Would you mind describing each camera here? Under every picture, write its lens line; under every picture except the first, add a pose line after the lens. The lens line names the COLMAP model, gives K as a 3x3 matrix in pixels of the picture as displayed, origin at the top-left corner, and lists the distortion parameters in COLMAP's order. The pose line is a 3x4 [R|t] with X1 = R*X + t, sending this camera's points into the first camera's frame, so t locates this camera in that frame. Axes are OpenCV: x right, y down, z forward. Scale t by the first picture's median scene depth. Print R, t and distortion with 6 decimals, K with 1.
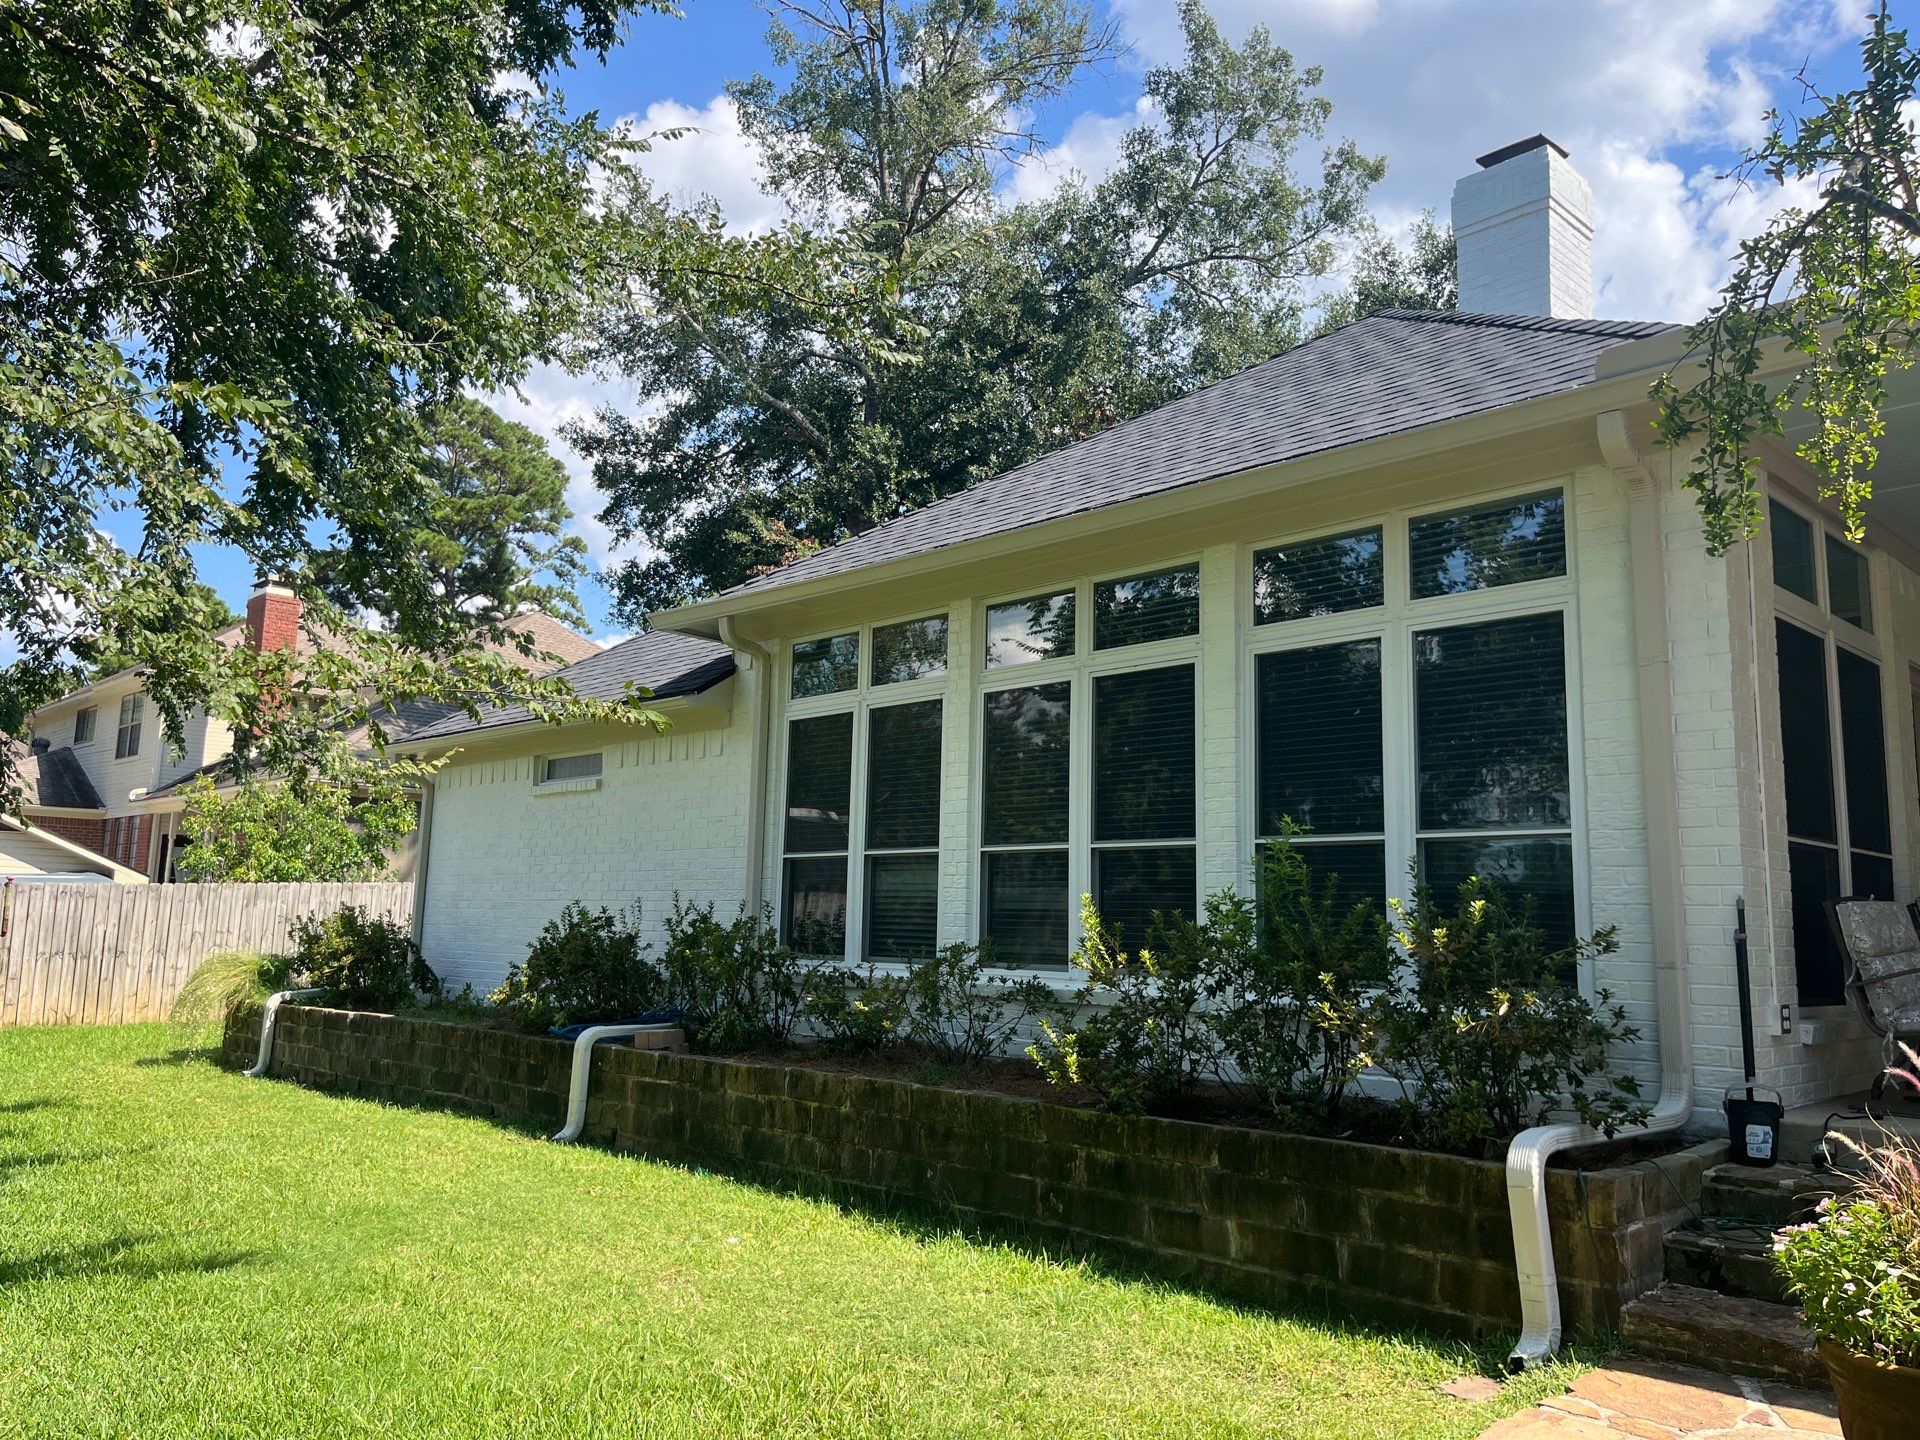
lens RADIAL K [[1454.5, 0, 958.0], [0, 1454.5, 709.6], [0, 0, 1]] dist [0.047403, -0.089872]
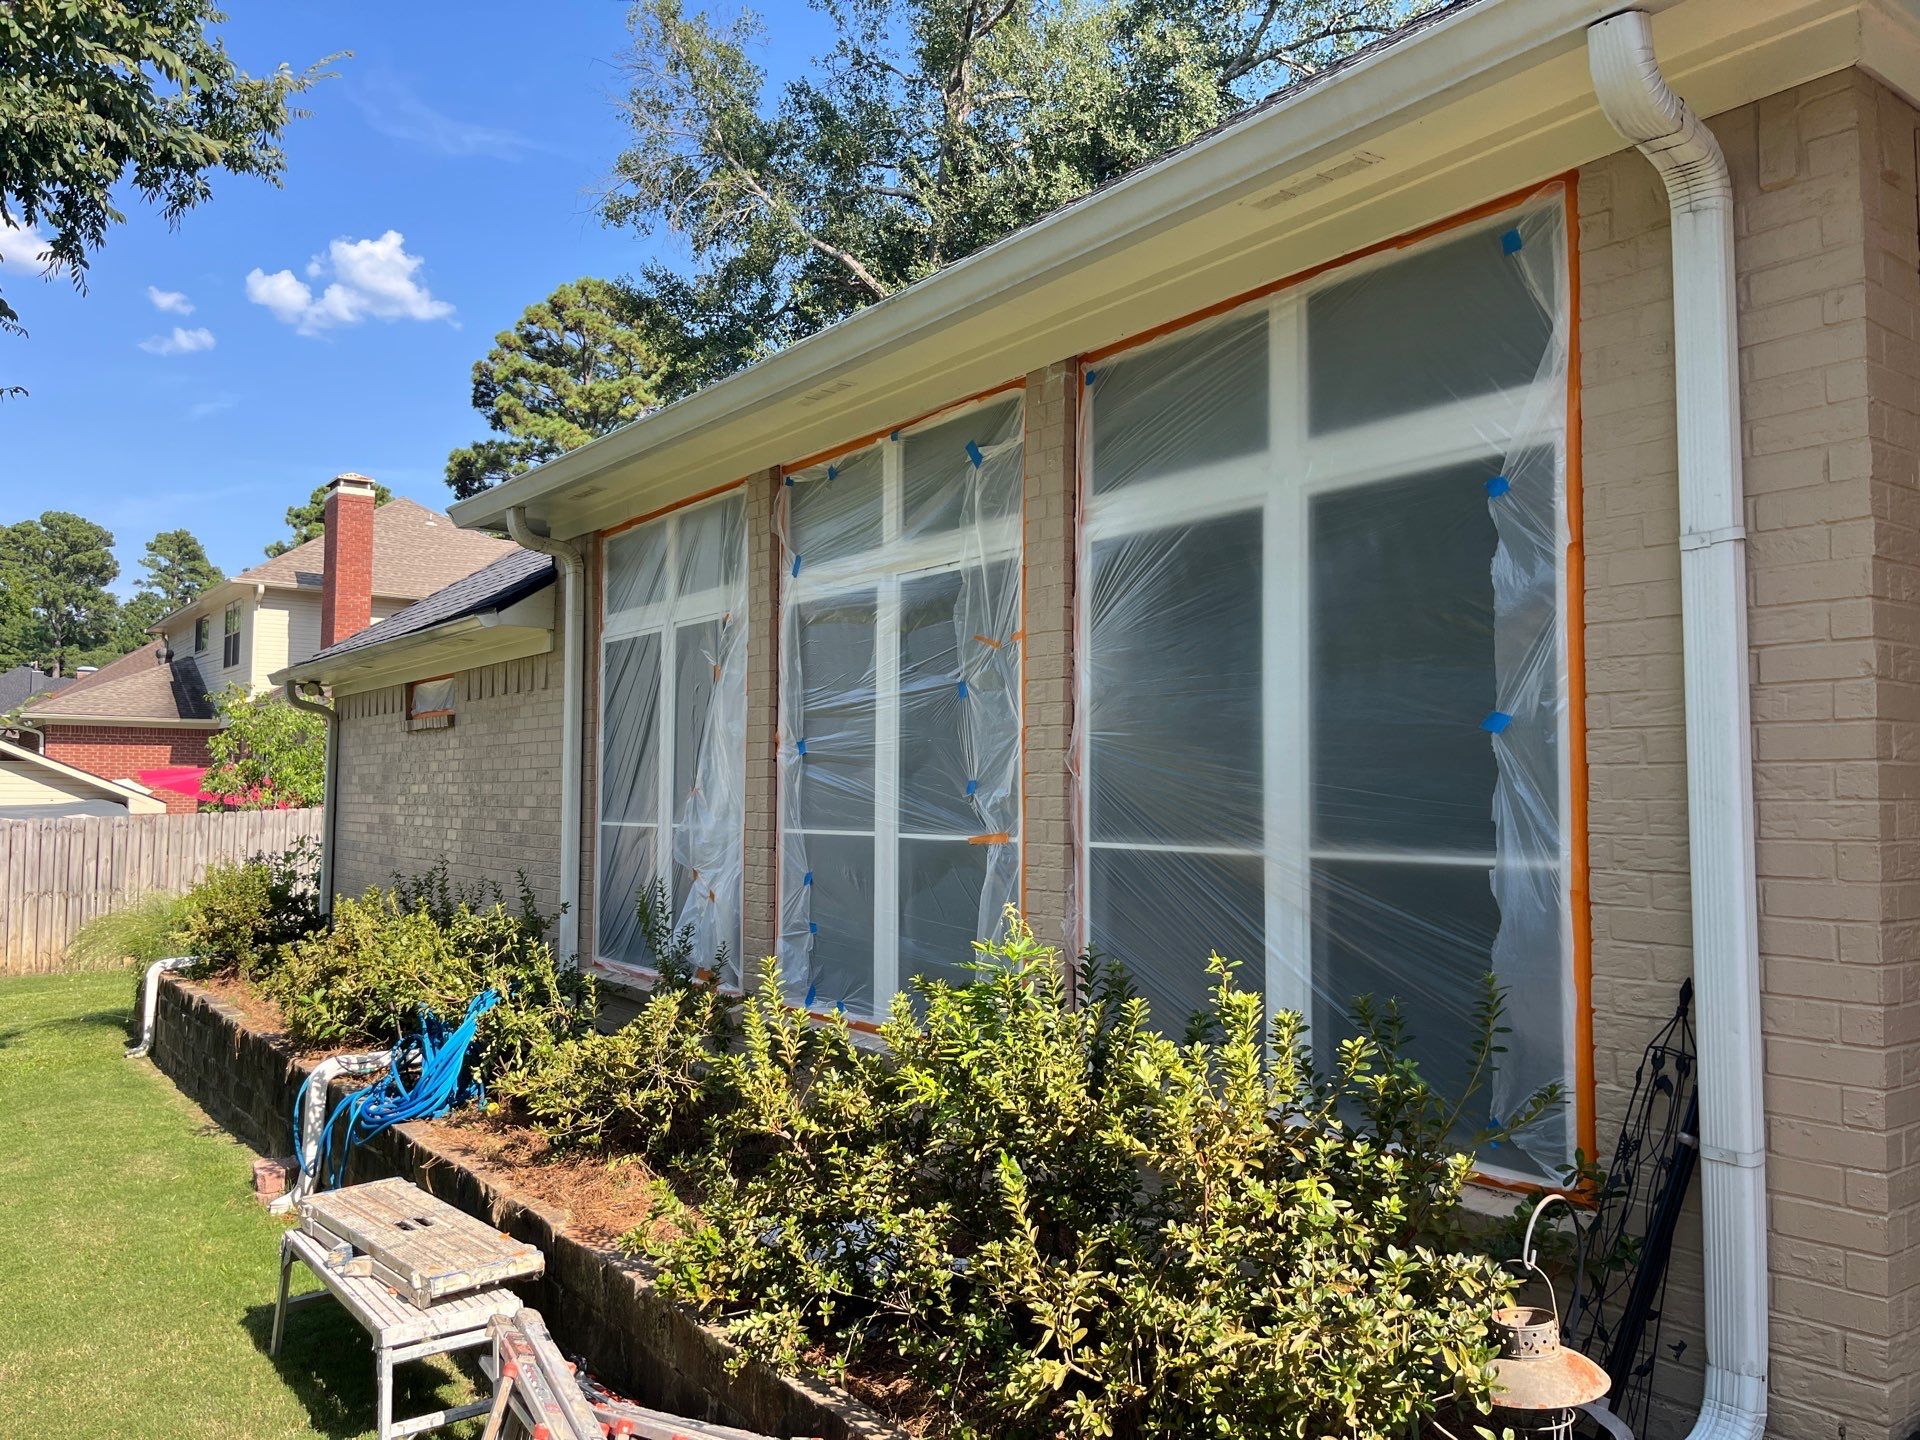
lens RADIAL K [[1454.5, 0, 958.0], [0, 1454.5, 709.6], [0, 0, 1]] dist [0.047403, -0.089872]
pose [[0.990050, -0.029535, -0.137583, 0.065632], [0.041898, 0.995252, 0.087850, -0.006006], [0.134335, -0.092740, 0.986587, 0.109106]]
